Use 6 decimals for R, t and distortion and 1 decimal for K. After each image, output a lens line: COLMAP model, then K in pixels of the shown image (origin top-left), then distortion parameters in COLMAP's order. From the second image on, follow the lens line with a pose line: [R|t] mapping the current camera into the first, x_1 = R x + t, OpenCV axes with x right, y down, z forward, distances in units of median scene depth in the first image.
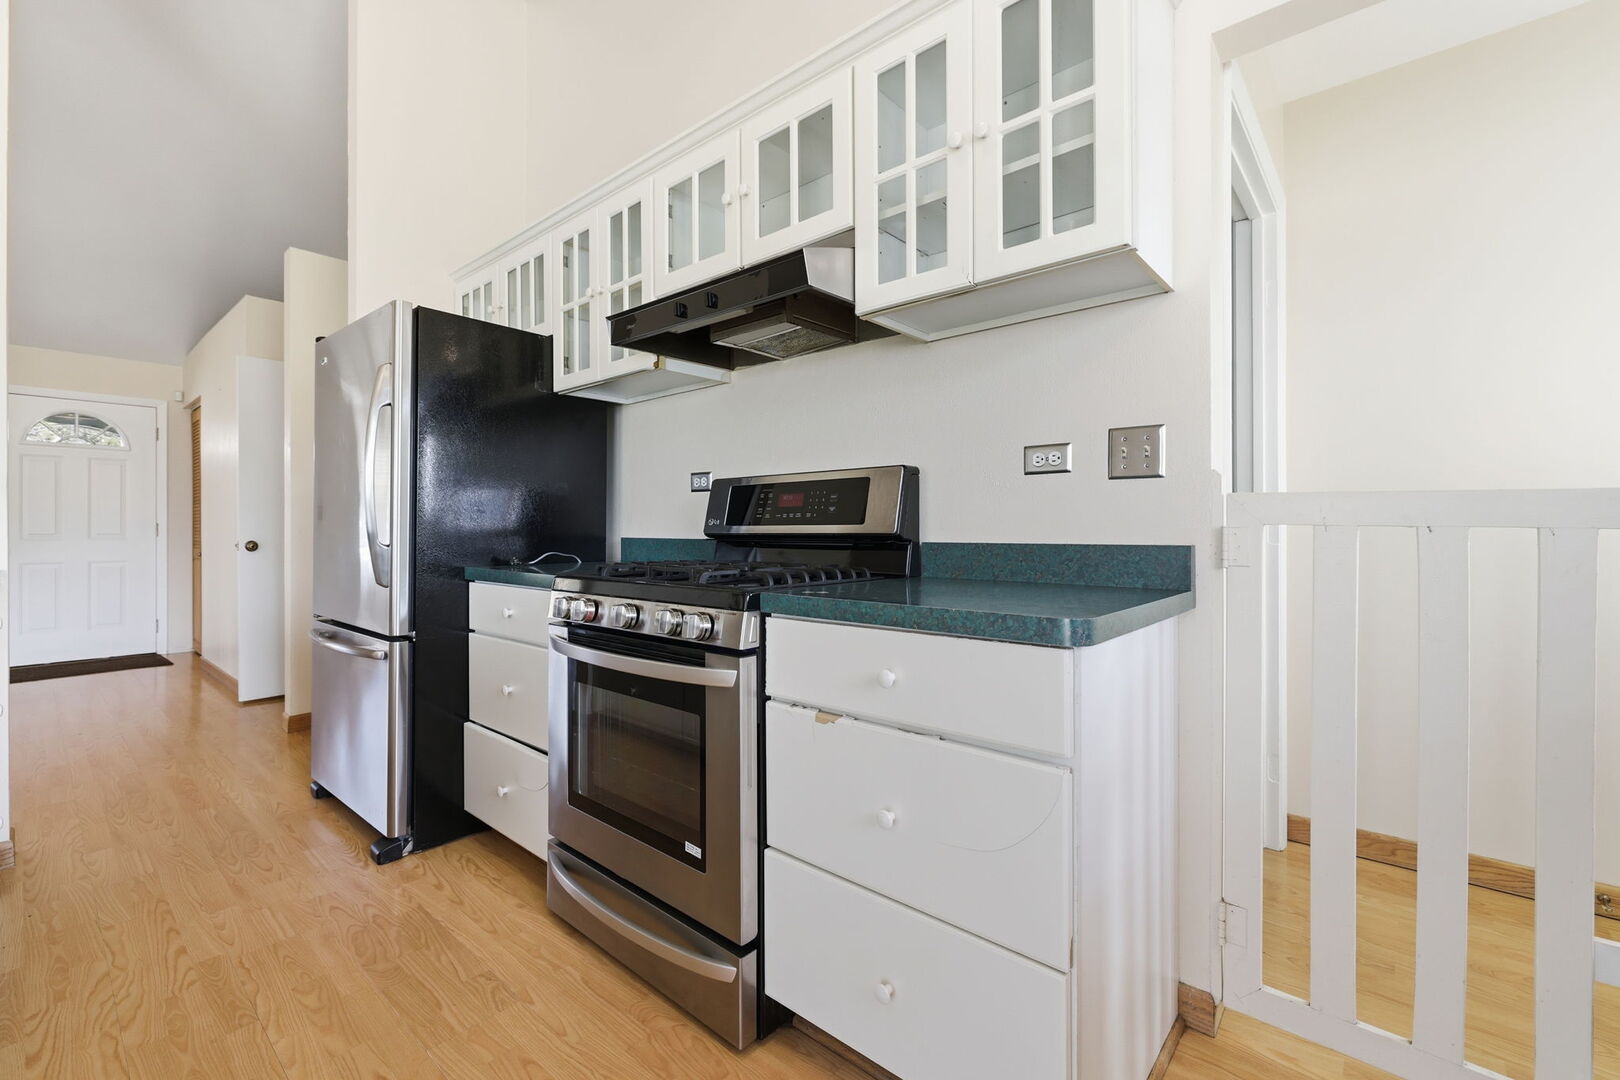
lens RADIAL K [[668.5, 0, 805.4], [0, 668.5, 532.9], [0, 0, 1]] dist [-0.001072, 0.000587]
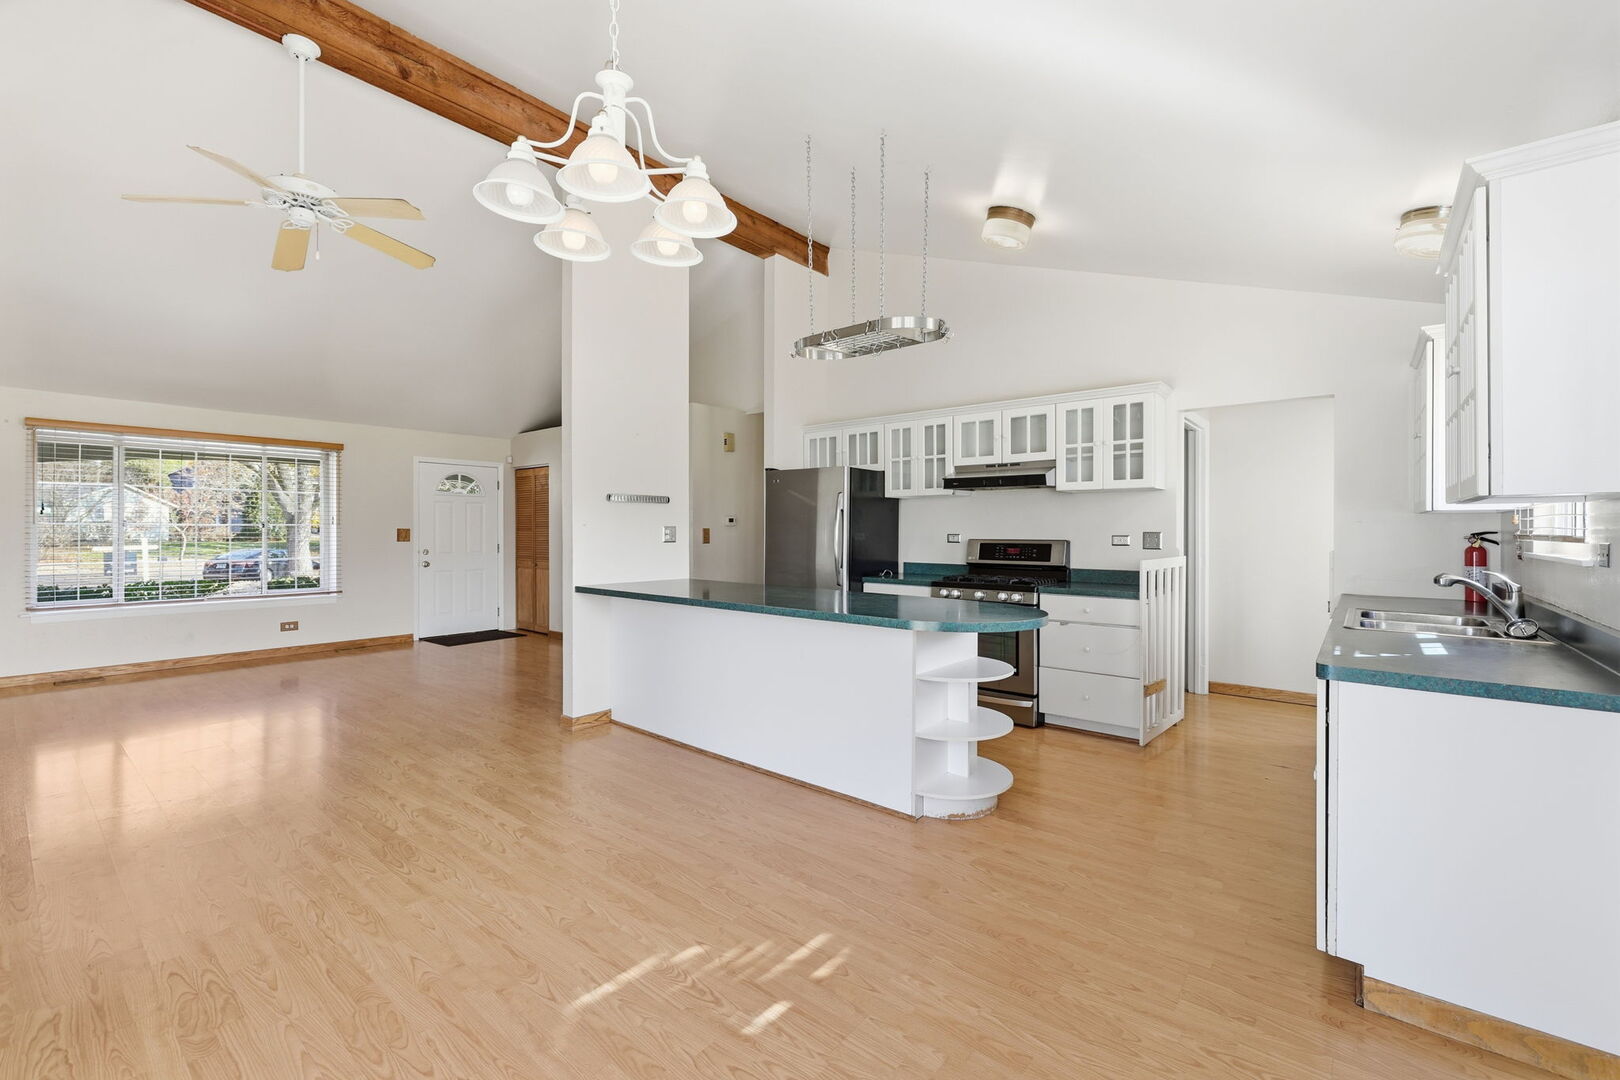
lens RADIAL K [[668.5, 0, 814.2], [0, 668.5, 538.3], [0, 0, 1]] dist [-0.001072, 0.000587]
pose [[0.999577, 0.001646, 0.029021, -0.928371], [-0.001858, 0.999972, 0.007290, -0.124609], [-0.029009, -0.007341, 0.999552, -1.634090]]
